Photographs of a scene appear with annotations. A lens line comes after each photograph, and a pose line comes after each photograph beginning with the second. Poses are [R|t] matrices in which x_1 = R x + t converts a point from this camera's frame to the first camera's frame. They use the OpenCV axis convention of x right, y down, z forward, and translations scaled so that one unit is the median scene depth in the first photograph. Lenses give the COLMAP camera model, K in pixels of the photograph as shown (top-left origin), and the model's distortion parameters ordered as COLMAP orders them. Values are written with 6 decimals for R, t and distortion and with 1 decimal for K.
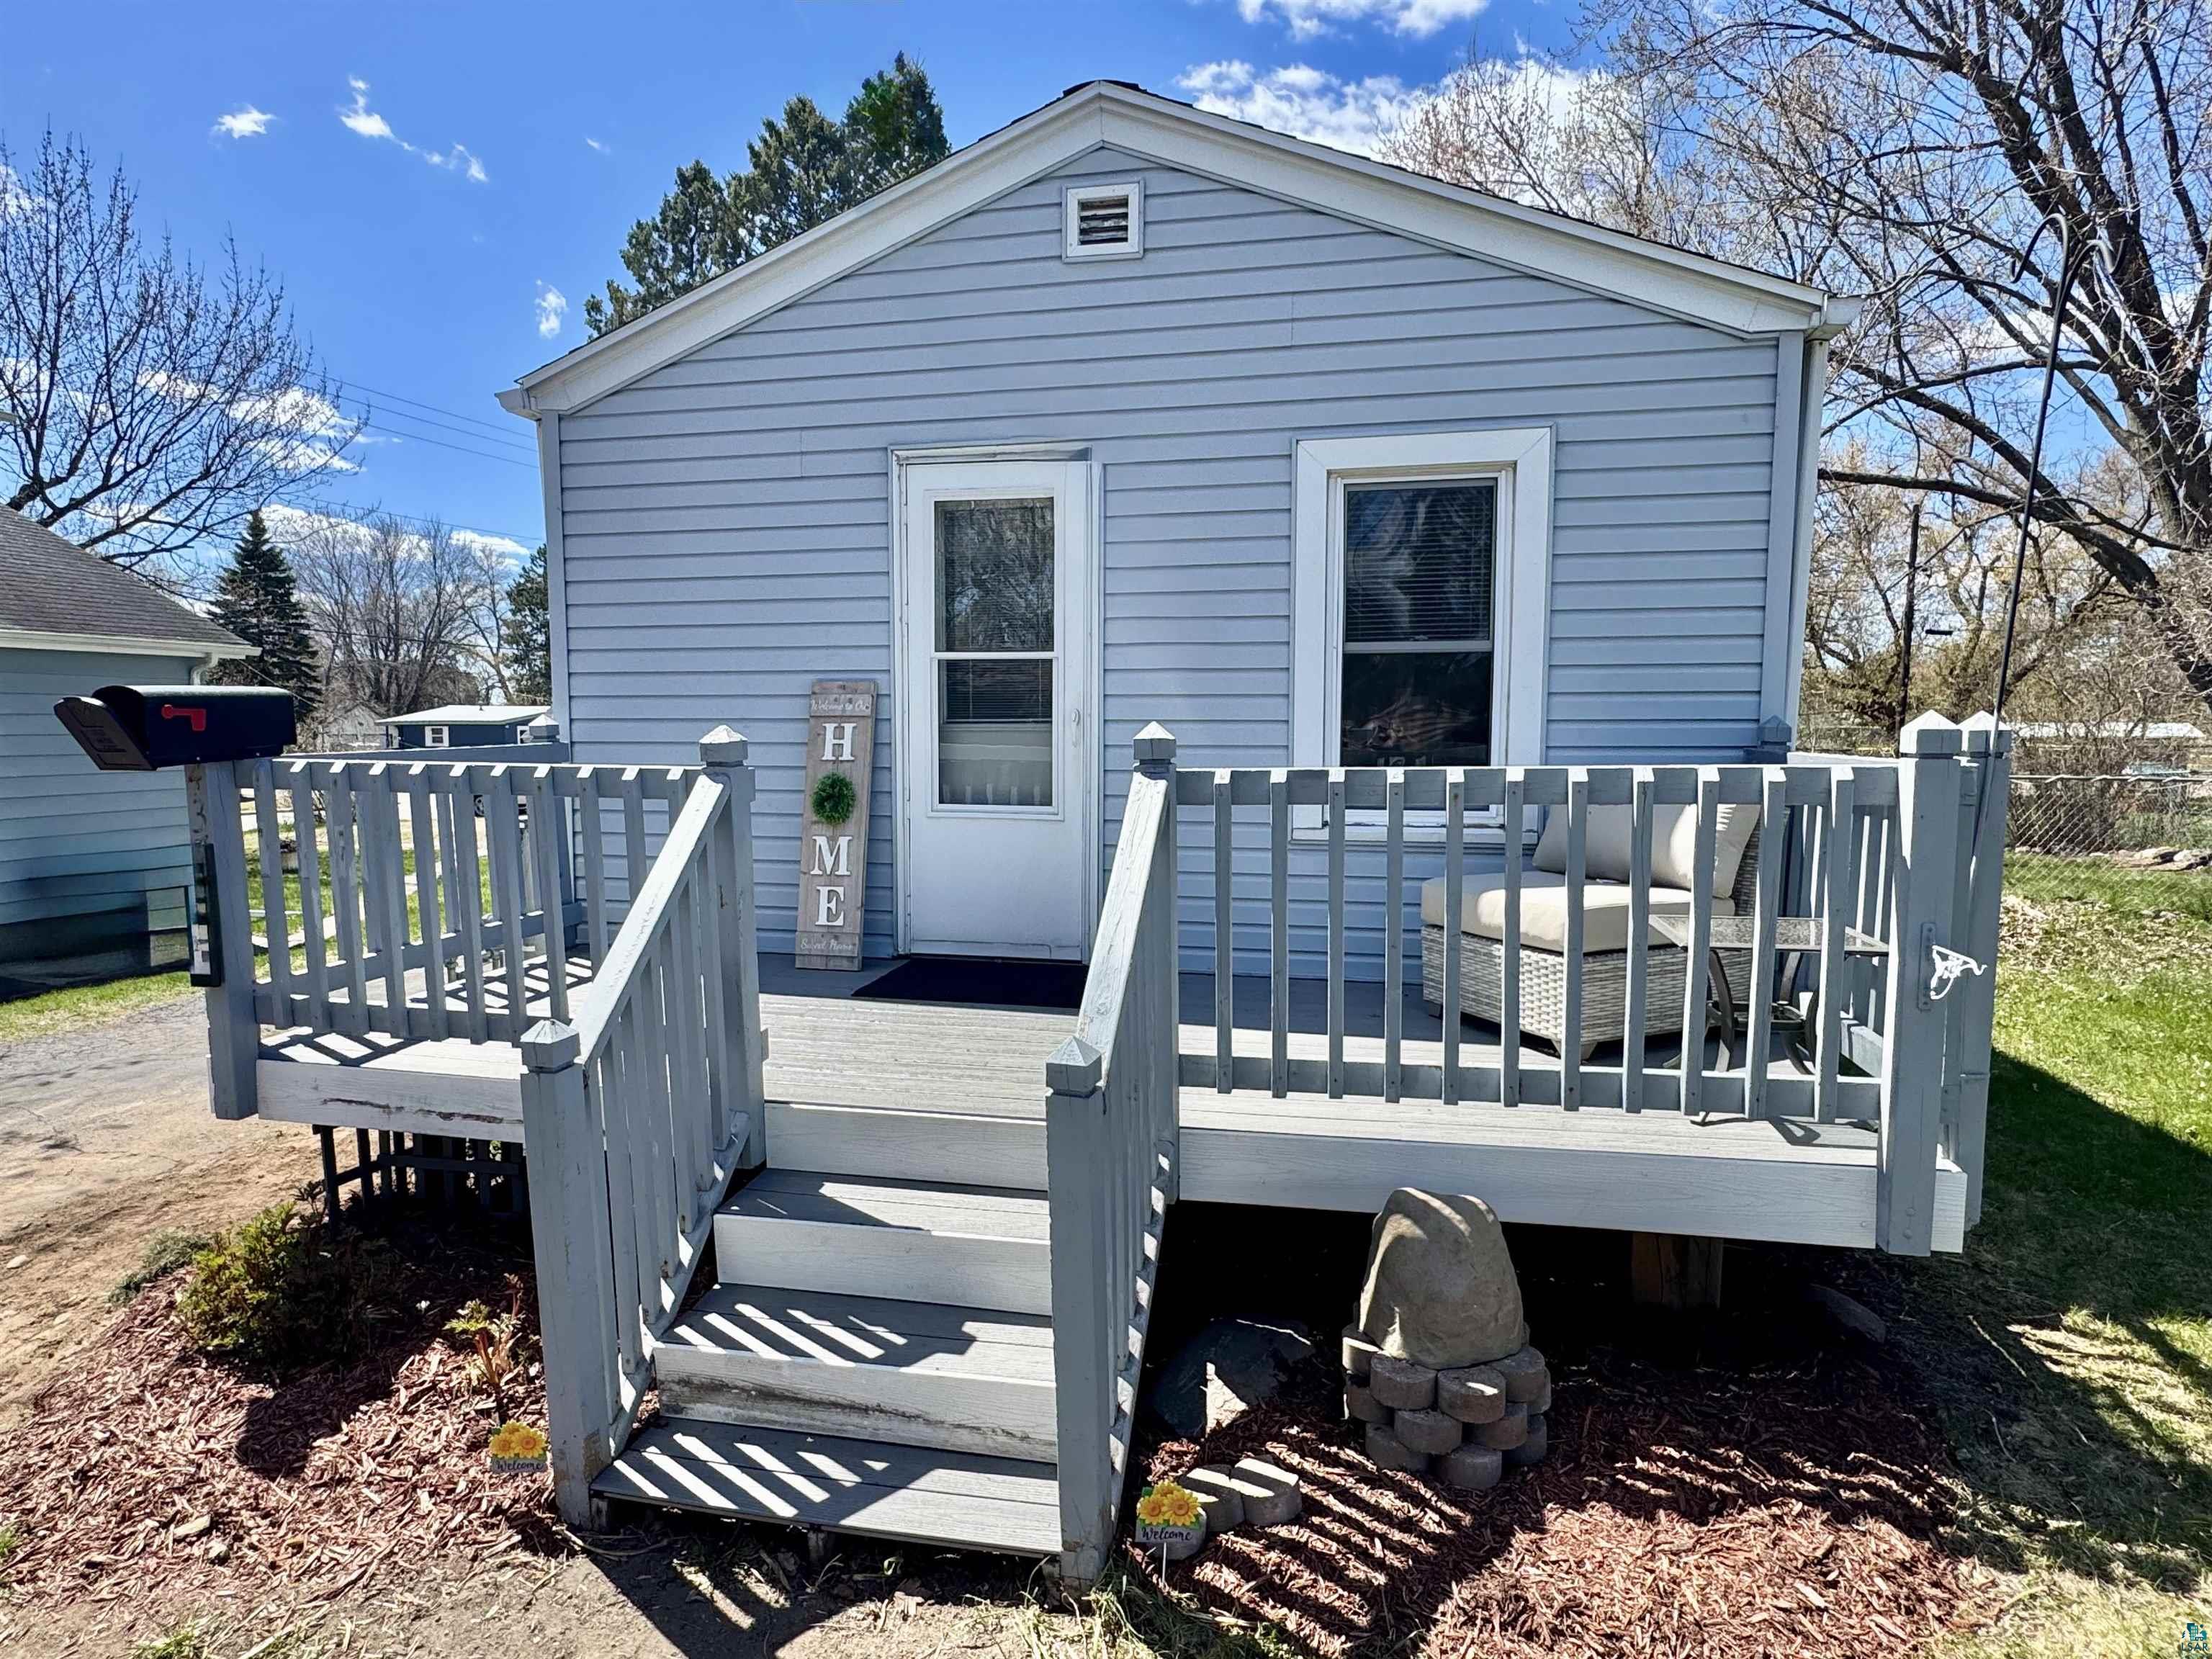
lens RADIAL K [[1244.4, 0, 1106.0], [0, 1244.4, 829.5], [0, 0, 1]] dist [-0.001126, 0.000592]
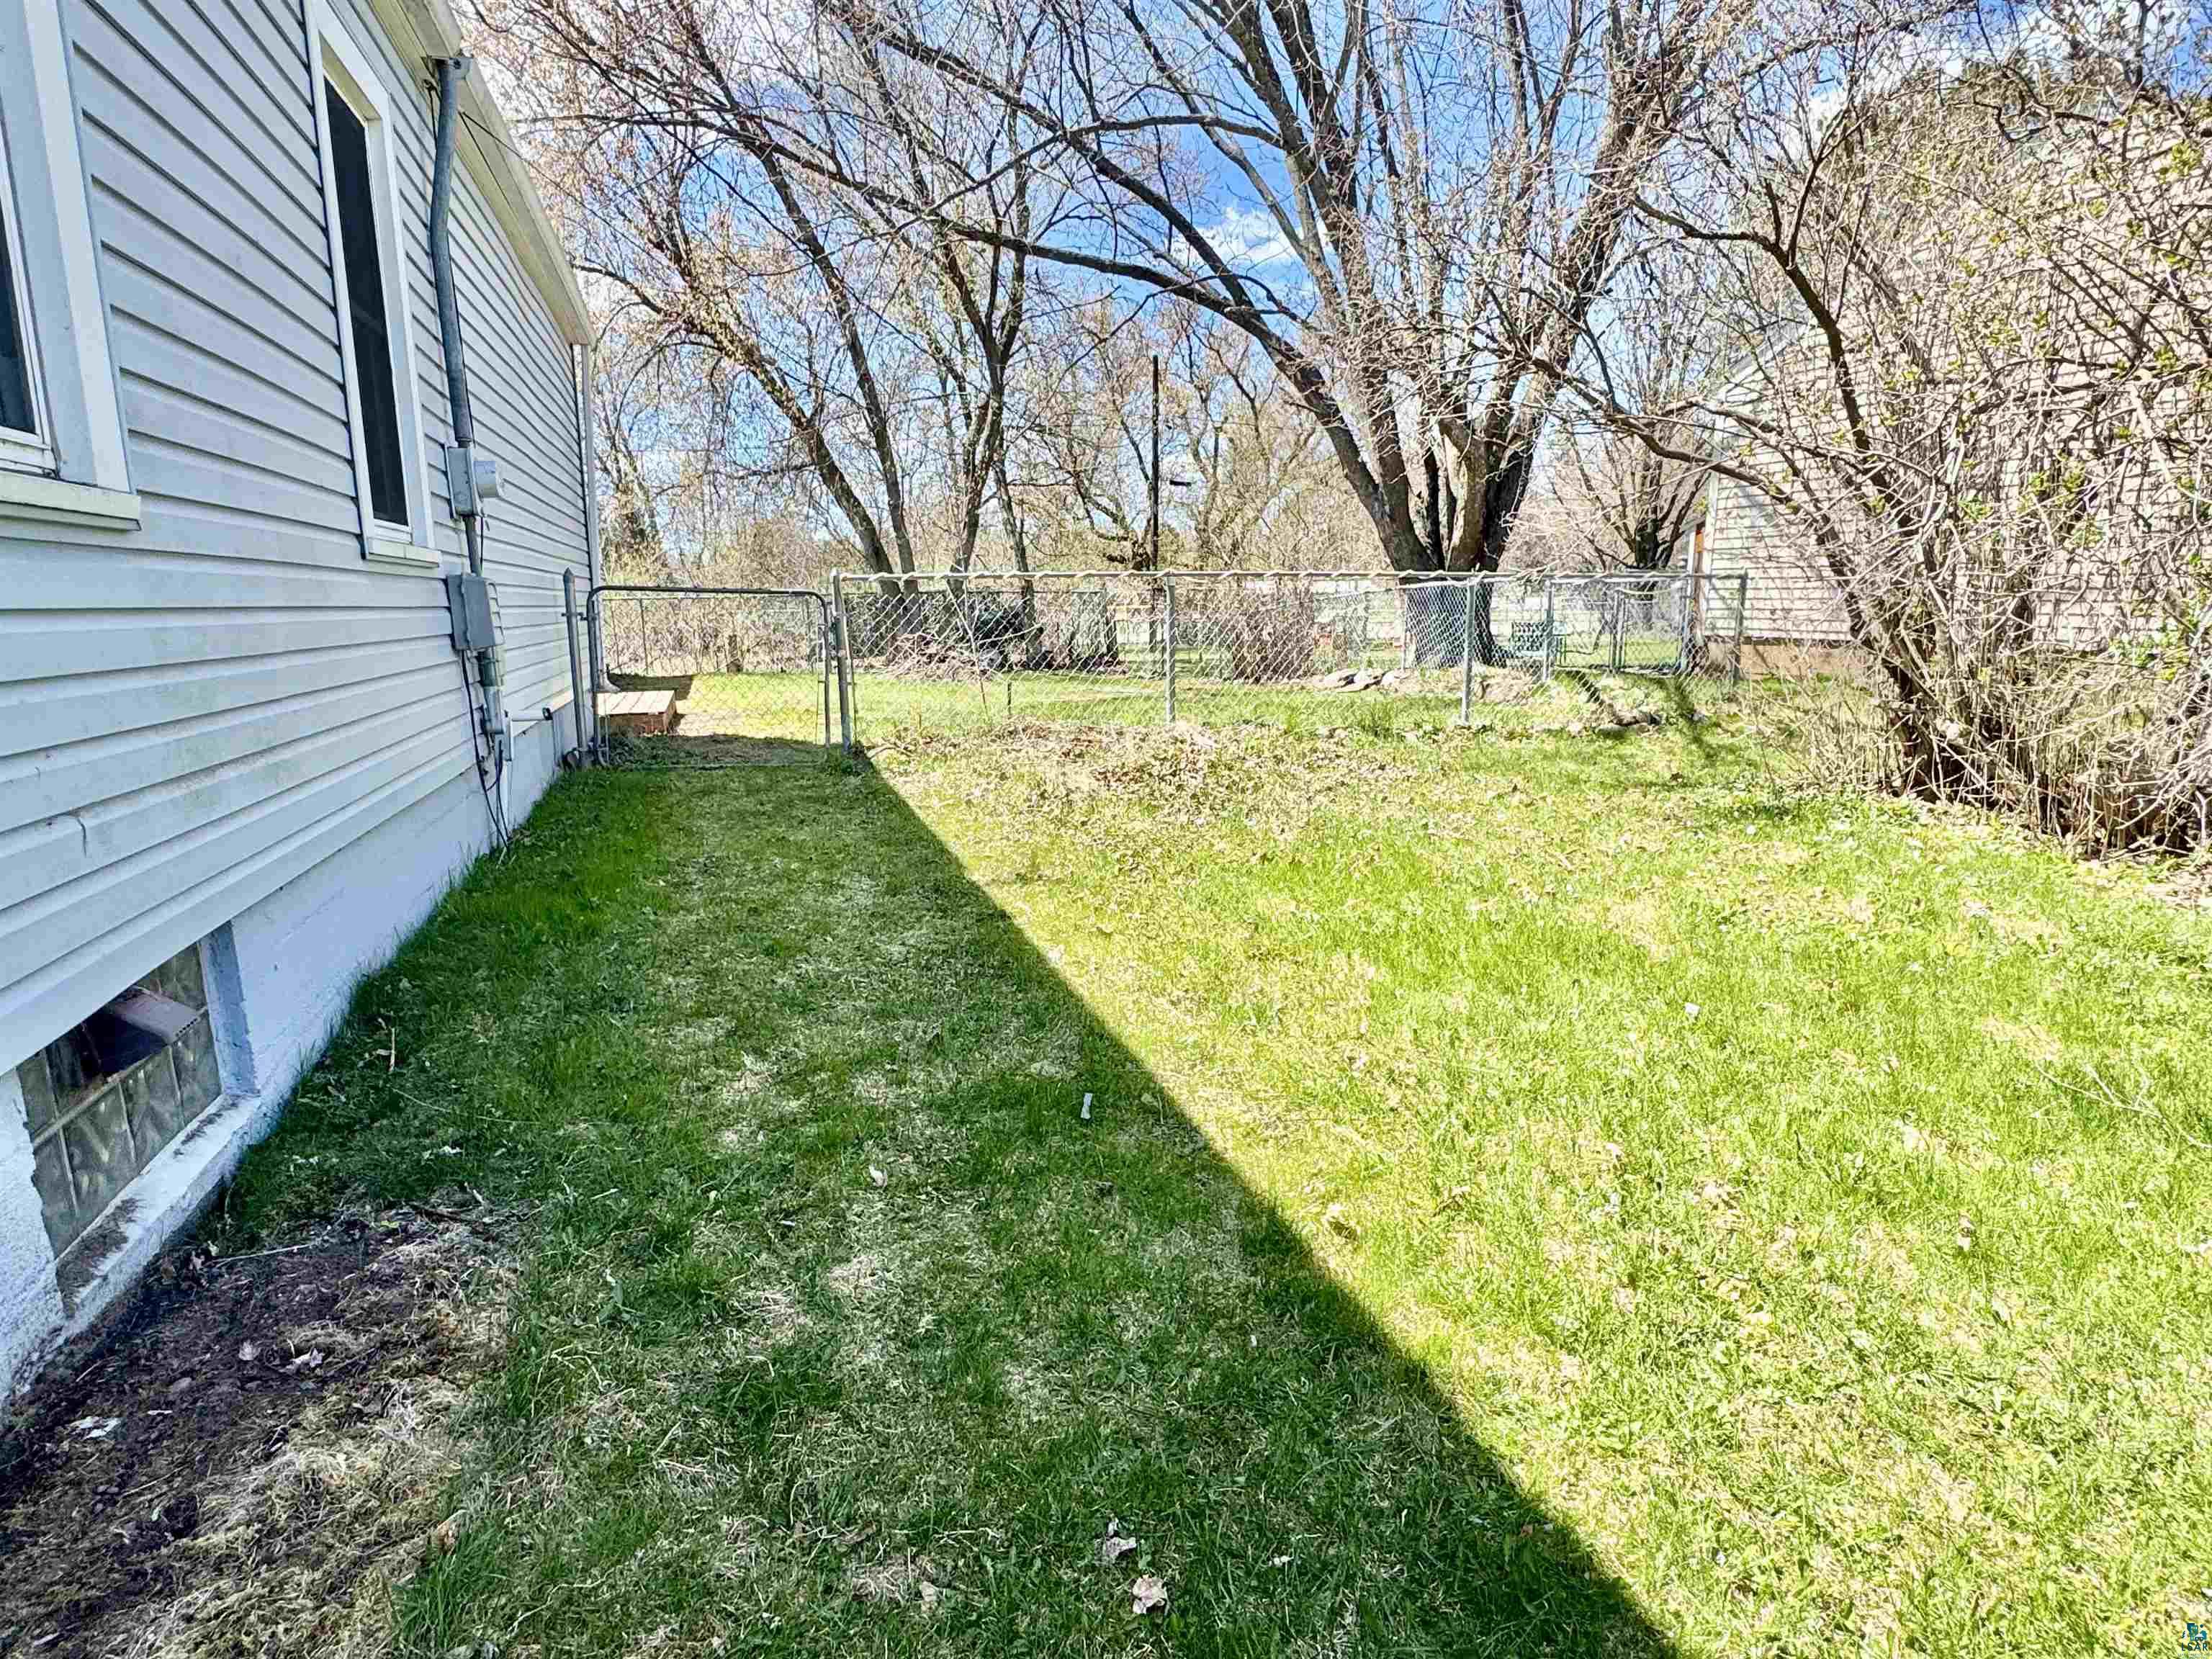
lens RADIAL K [[1244.4, 0, 1106.0], [0, 1244.4, 829.5], [0, 0, 1]] dist [-0.001126, 0.000592]
pose [[0.873623, -0.100708, 0.476068, 0.182133], [0.052851, 0.992199, 0.112905, 0.017689], [-0.483724, -0.073476, 0.872131, 0.200285]]
